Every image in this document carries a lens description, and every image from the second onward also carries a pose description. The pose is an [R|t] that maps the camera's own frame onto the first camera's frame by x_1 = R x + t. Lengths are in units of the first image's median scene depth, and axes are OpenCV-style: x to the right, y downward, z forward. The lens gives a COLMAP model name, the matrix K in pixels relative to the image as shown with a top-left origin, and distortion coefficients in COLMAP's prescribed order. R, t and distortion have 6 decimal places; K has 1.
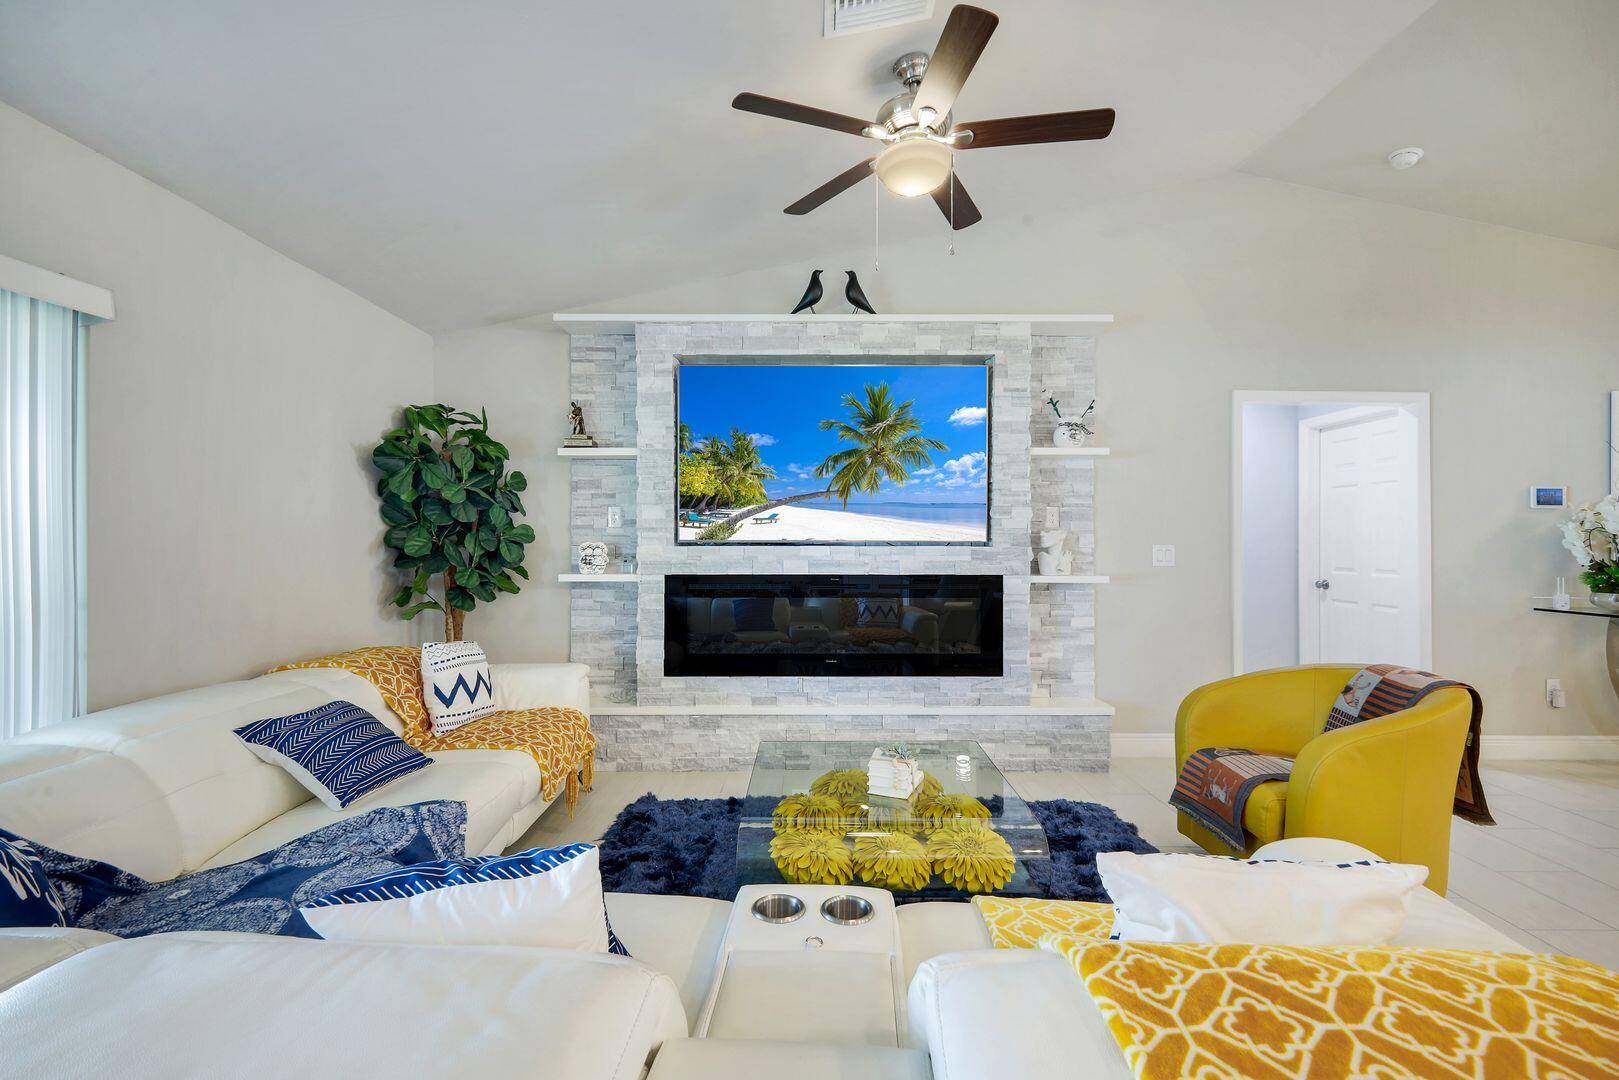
lens RADIAL K [[712.0, 0, 804.3], [0, 712.0, 539.4], [0, 0, 1]] dist [0.005677, 0.000844]
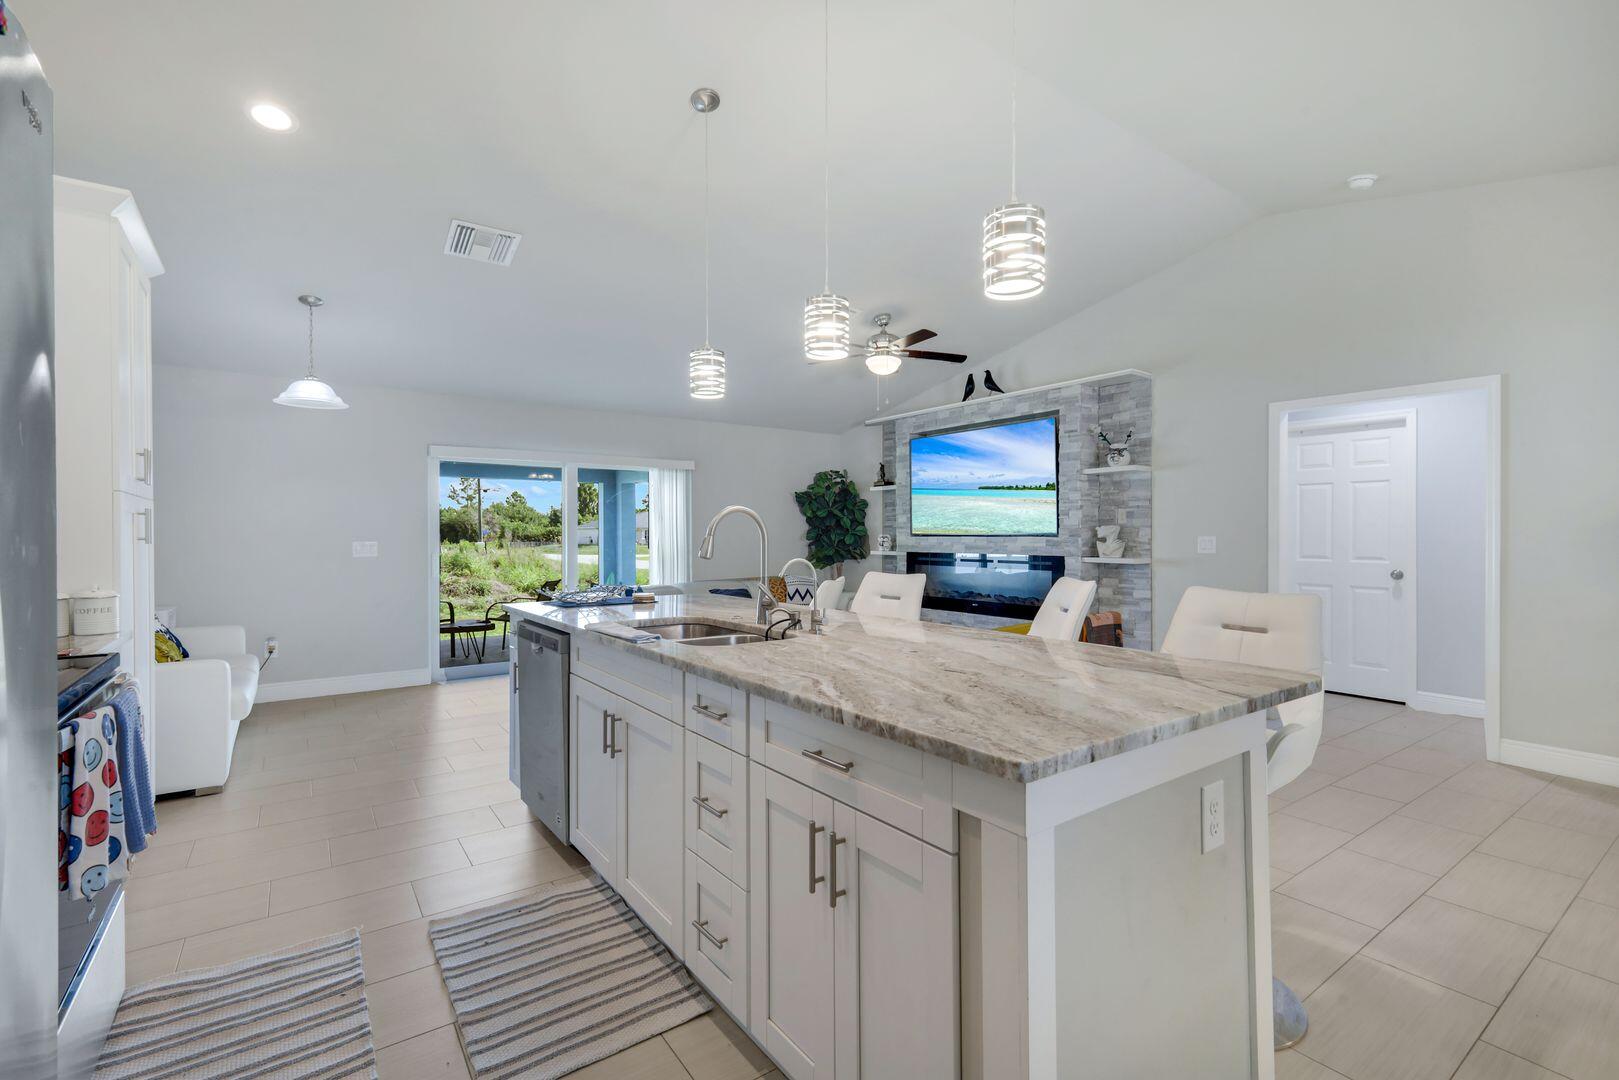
lens RADIAL K [[712.0, 0, 799.3], [0, 712.0, 534.8], [0, 0, 1]] dist [0.005677, 0.000844]
pose [[0.580605, 0.000093, -0.814185, 1.166476], [0.001578, 0.999998, 0.001240, 0.002512], [0.814184, -0.002005, 0.580604, -0.317891]]
